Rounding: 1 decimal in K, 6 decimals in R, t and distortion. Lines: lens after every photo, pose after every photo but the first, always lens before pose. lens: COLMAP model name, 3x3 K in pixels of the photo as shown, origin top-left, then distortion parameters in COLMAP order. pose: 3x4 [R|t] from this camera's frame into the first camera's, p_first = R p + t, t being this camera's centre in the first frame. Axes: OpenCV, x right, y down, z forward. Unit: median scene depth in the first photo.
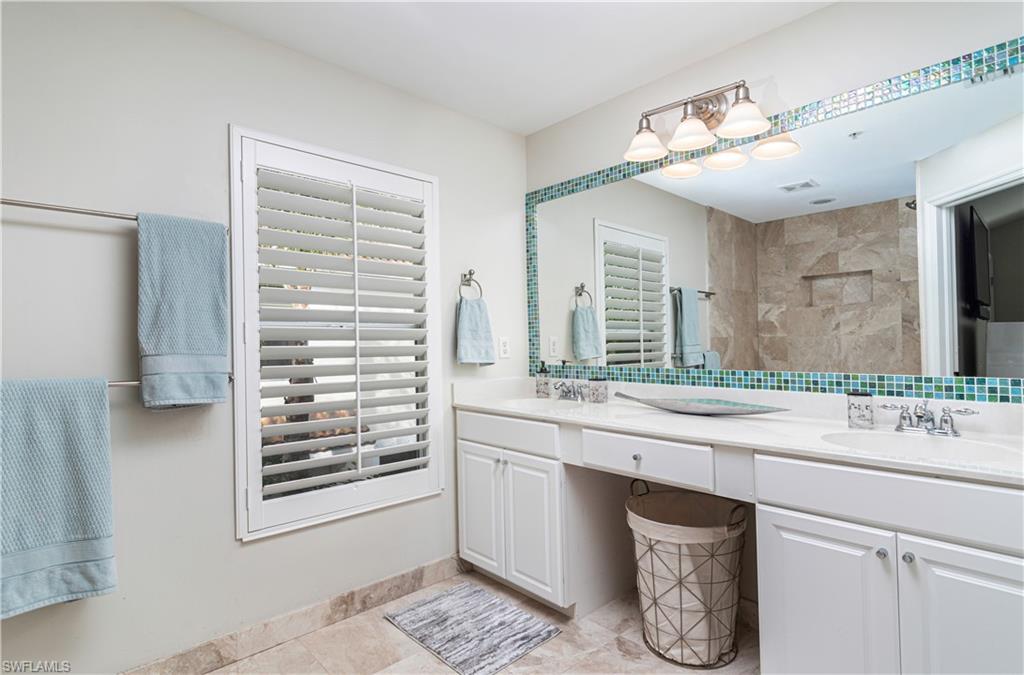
lens RADIAL K [[548.0, 0, 512.0], [0, 548.0, 337.5], [0, 0, 1]] dist [0.048877, -0.000008]
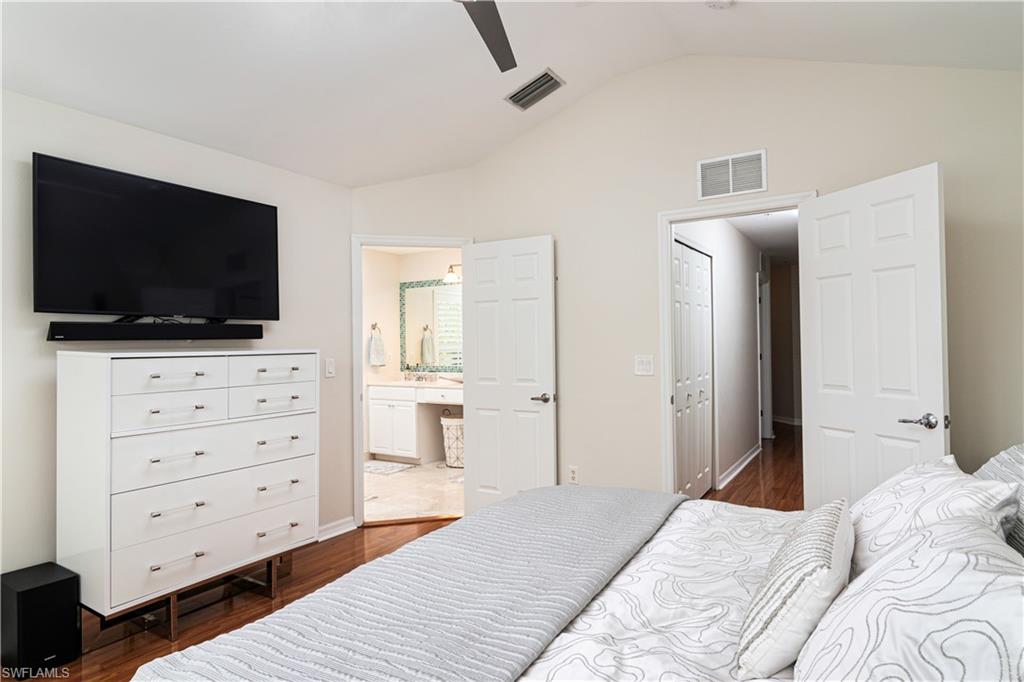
lens RADIAL K [[623.9, 0, 512.0], [0, 623.9, 341.0], [0, 0, 1]] dist [0.003451, 0.001222]
pose [[0.968643, 0.010075, 0.248252, -0.166366], [-0.010415, 0.999946, 0.000053, -0.054558], [-0.248238, -0.002637, 0.968696, -1.567718]]
